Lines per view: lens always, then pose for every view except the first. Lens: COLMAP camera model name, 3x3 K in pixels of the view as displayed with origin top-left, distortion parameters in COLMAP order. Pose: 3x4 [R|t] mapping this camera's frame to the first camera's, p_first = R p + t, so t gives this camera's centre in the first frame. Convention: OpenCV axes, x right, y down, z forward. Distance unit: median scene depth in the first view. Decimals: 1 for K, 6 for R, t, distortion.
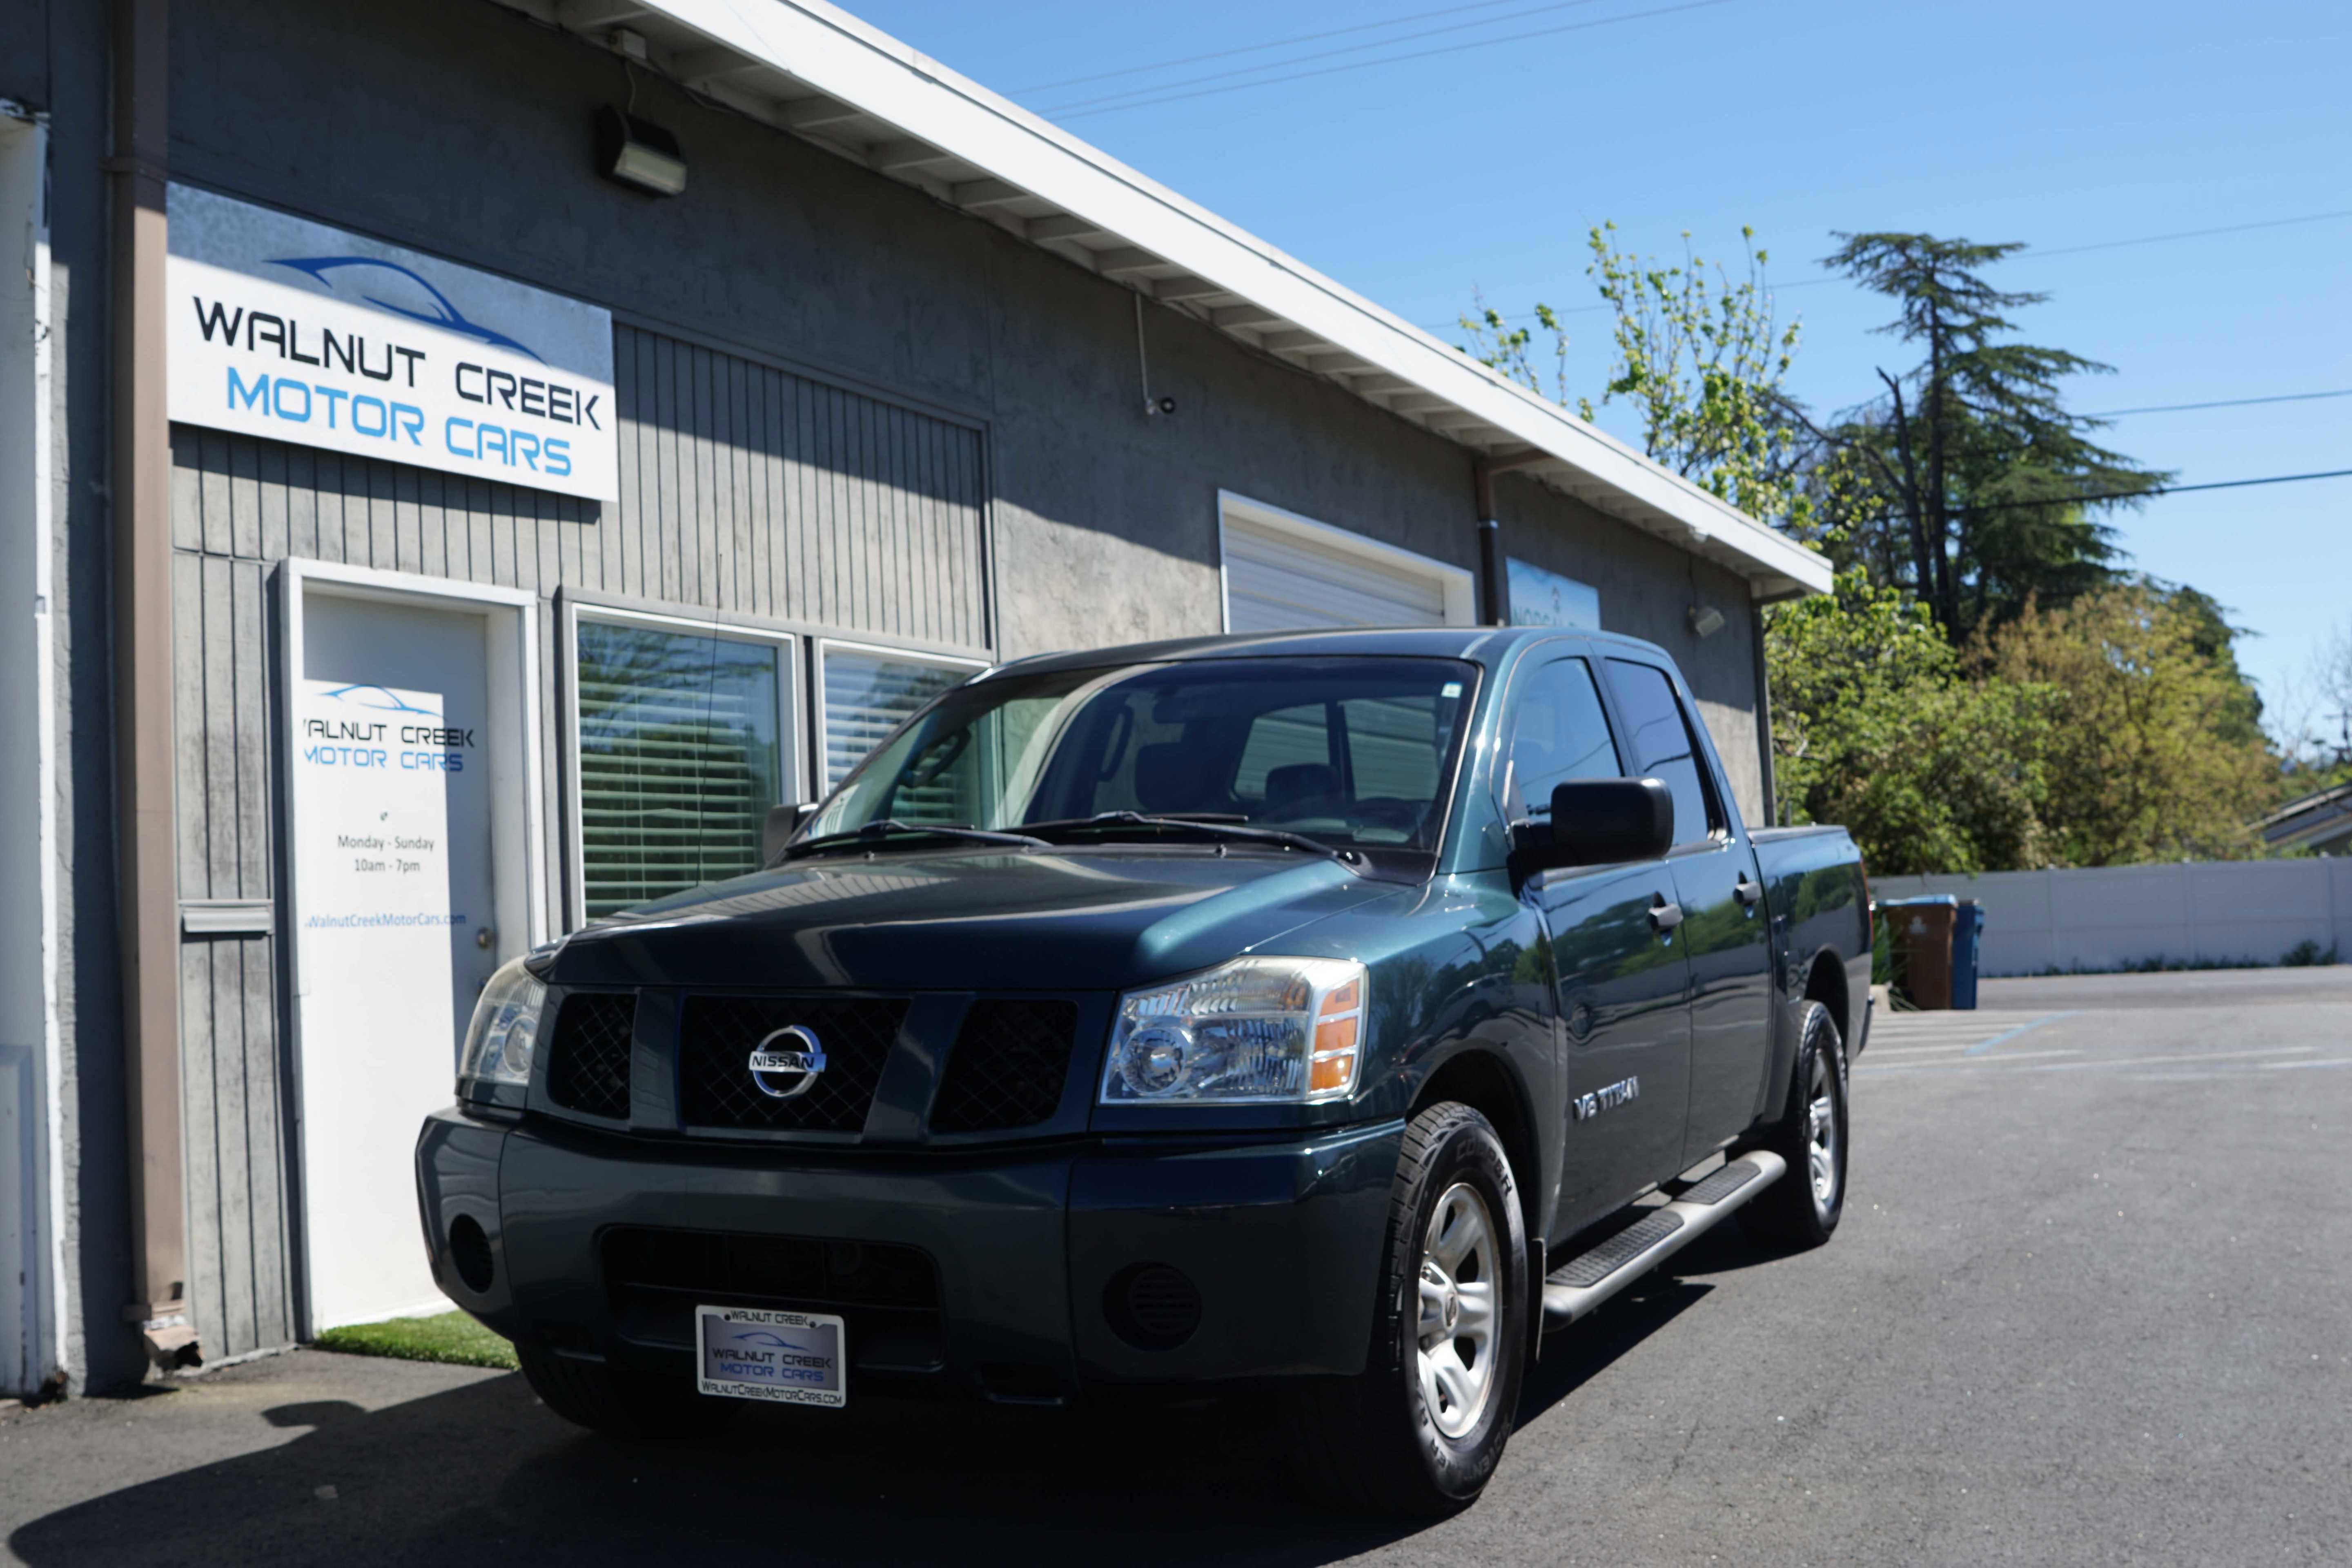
lens RADIAL K [[2512.6, 0, 1180.7], [0, 2512.6, 787.0], [0, 0, 1]] dist [-0.152293, 0.112636]
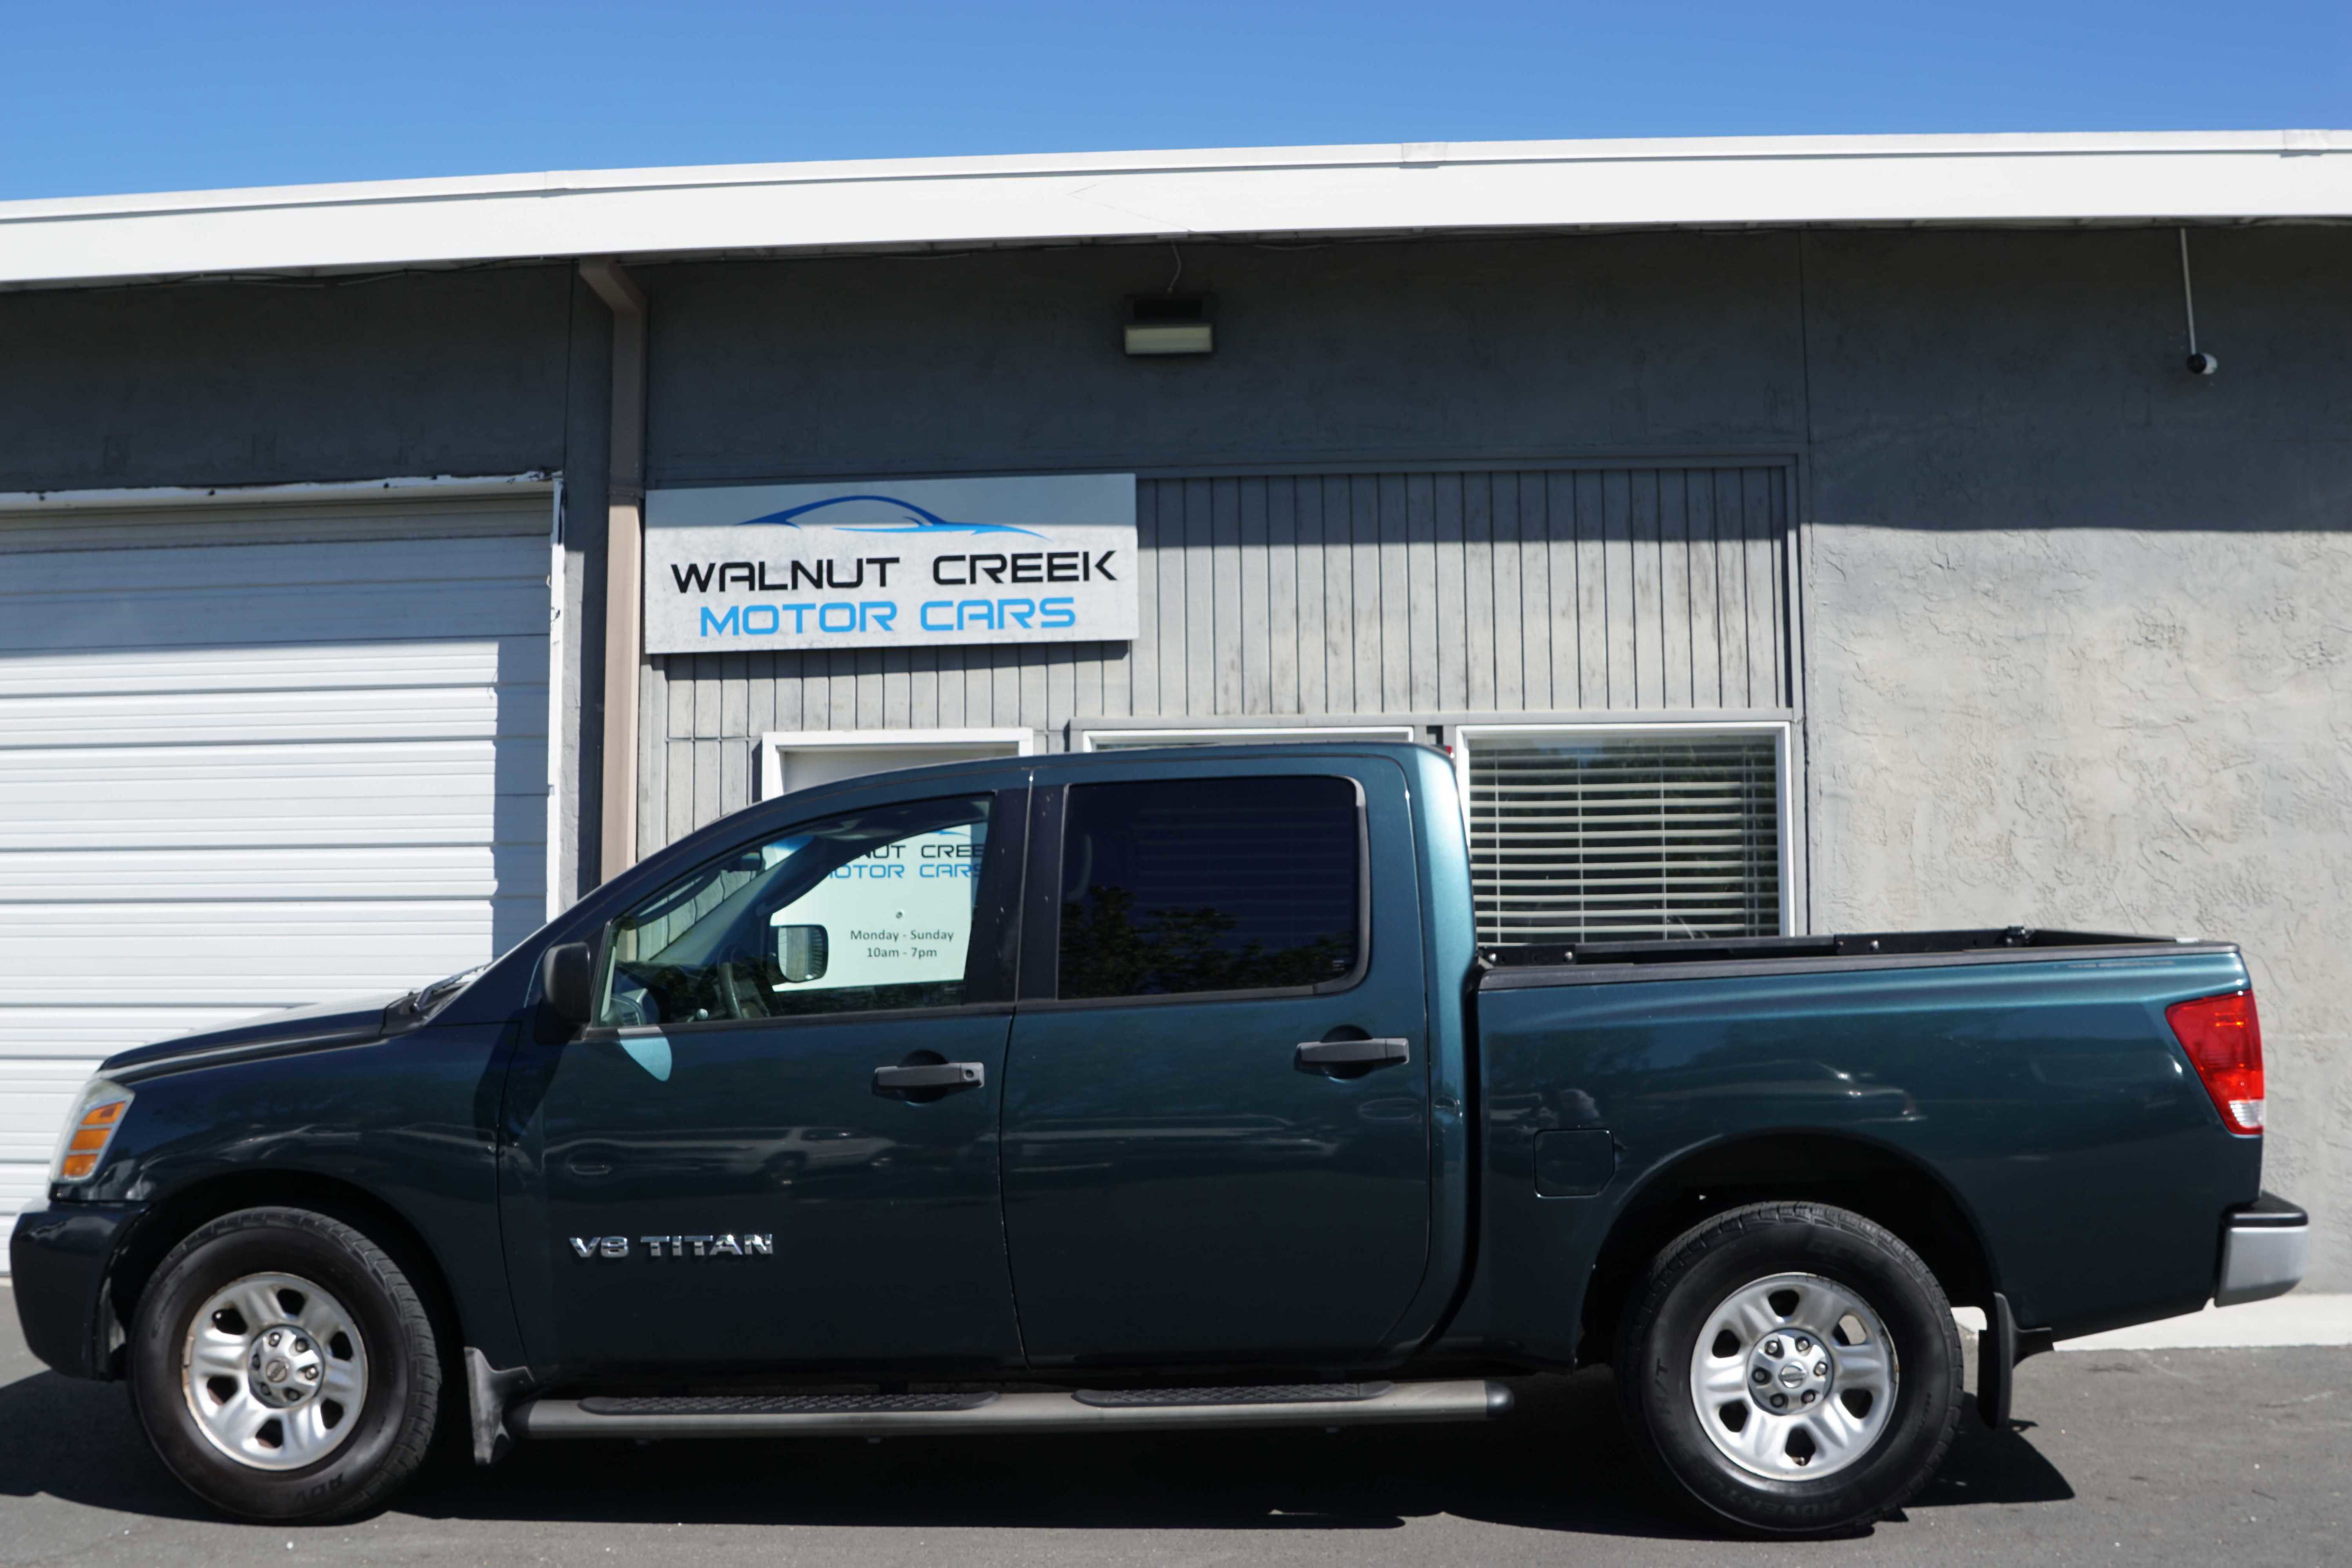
lens RADIAL K [[2512.6, 0, 1180.7], [0, 2512.6, 787.0], [0, 0, 1]] dist [-0.152293, 0.112636]
pose [[0.364467, -0.022083, -0.930954, 0.905750], [0.041751, 0.999101, -0.007354, -0.037324], [0.930280, -0.036188, 0.365062, 0.613065]]
